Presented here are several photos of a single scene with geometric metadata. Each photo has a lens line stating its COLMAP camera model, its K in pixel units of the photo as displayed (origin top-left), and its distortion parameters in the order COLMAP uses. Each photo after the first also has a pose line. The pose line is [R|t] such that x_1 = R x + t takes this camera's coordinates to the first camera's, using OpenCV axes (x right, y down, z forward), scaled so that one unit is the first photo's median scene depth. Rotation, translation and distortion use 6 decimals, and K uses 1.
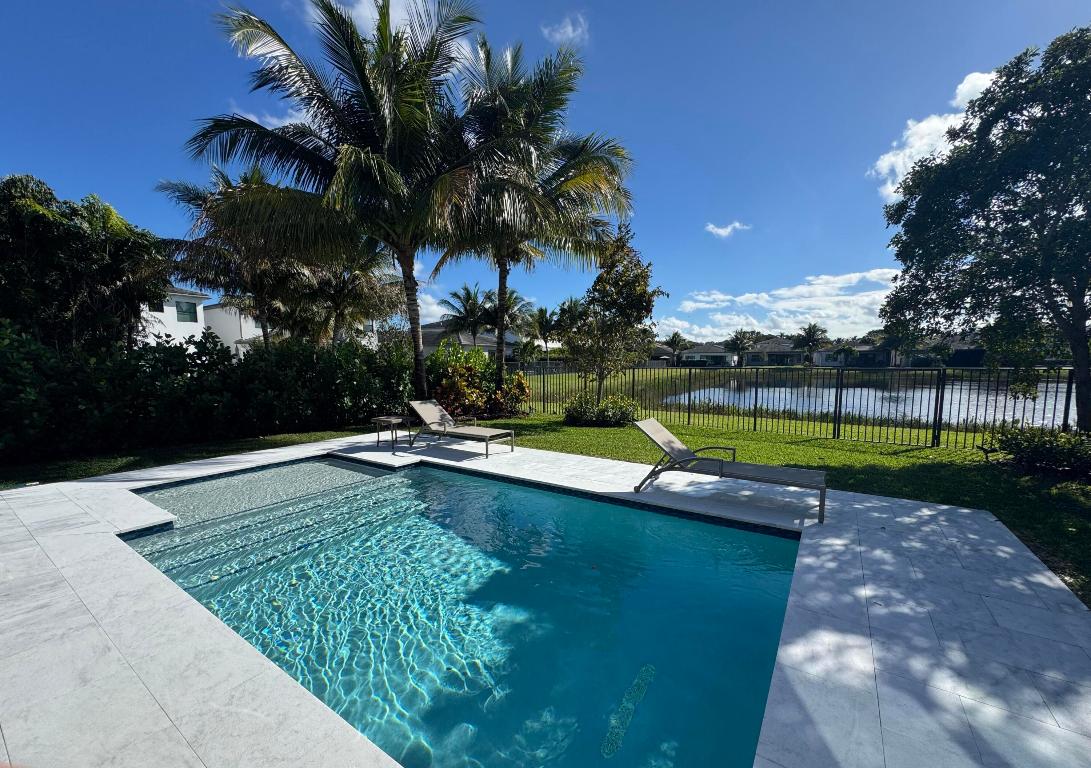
lens RADIAL K [[437.8, 0, 548.0], [0, 437.8, 396.2], [0, 0, 1]] dist [0.000307, -0.000008]
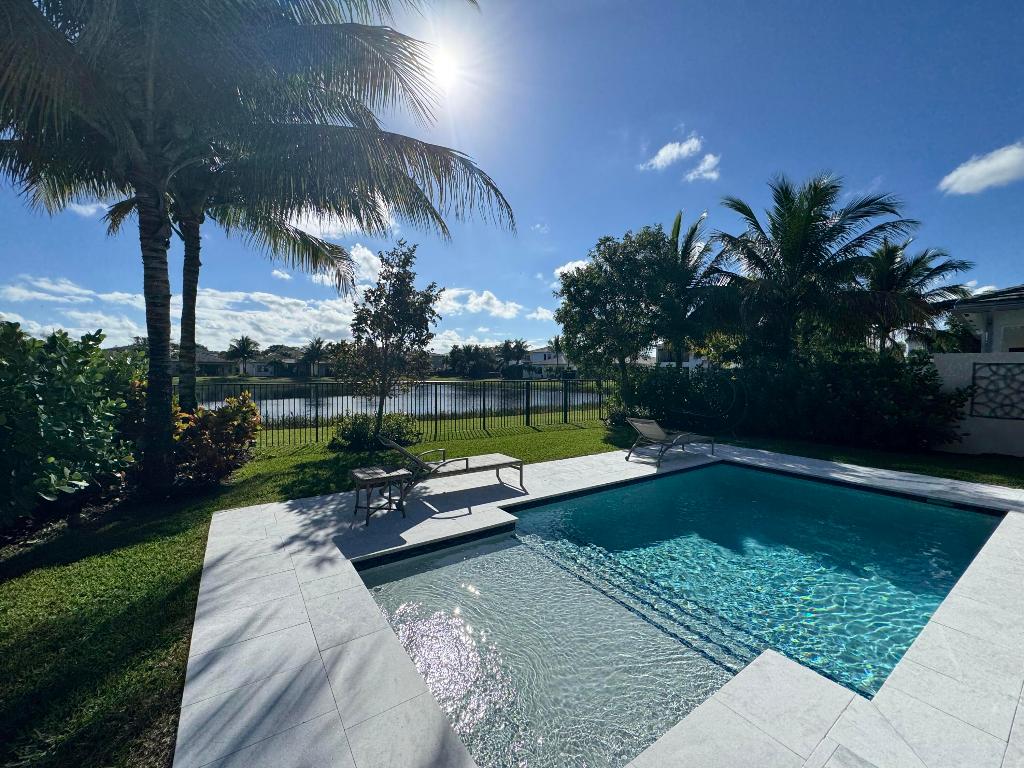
lens RADIAL K [[411.2, 0, 513.7], [0, 411.2, 380.9], [0, 0, 1]] dist [0.001201, 0.000438]
pose [[0.336112, -0.020867, 0.941591, -0.092796], [0.073353, 0.997298, -0.004083, -0.007710], [-0.938961, 0.070441, 0.336735, 0.065871]]
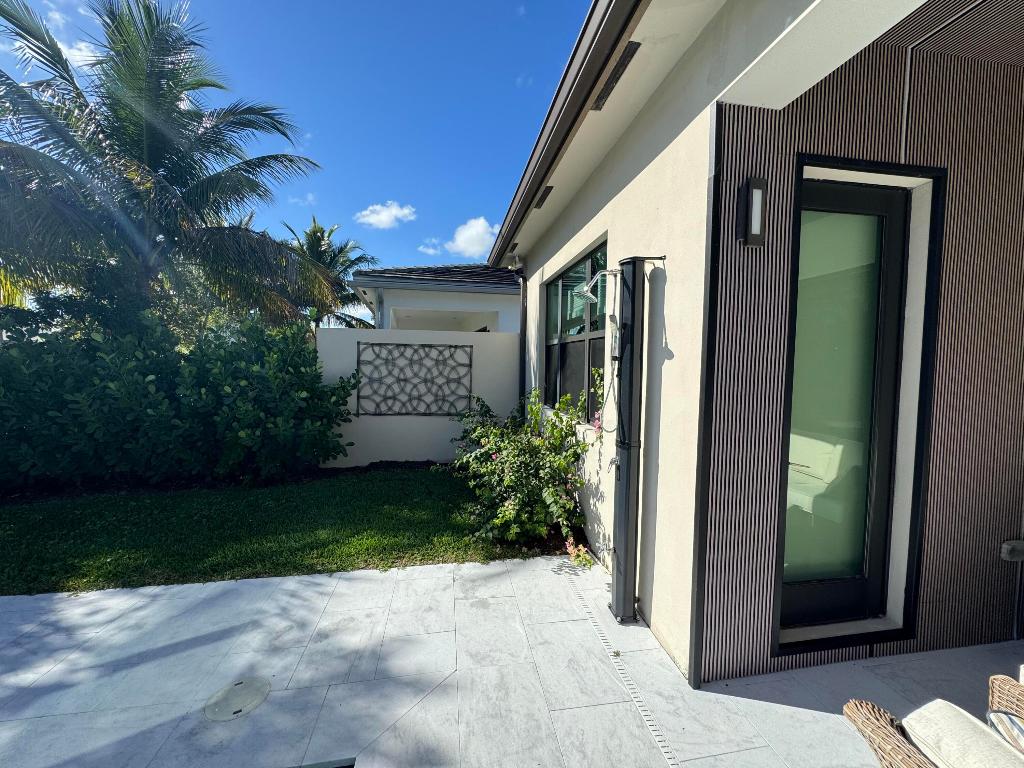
lens RADIAL K [[411.2, 0, 513.7], [0, 411.2, 380.9], [0, 0, 1]] dist [0.001201, 0.000438]
pose [[-0.708052, -0.041240, 0.704955, -0.023474], [0.049095, 0.993003, 0.107401, -0.003364], [-0.704452, 0.110655, -0.701073, 0.021267]]
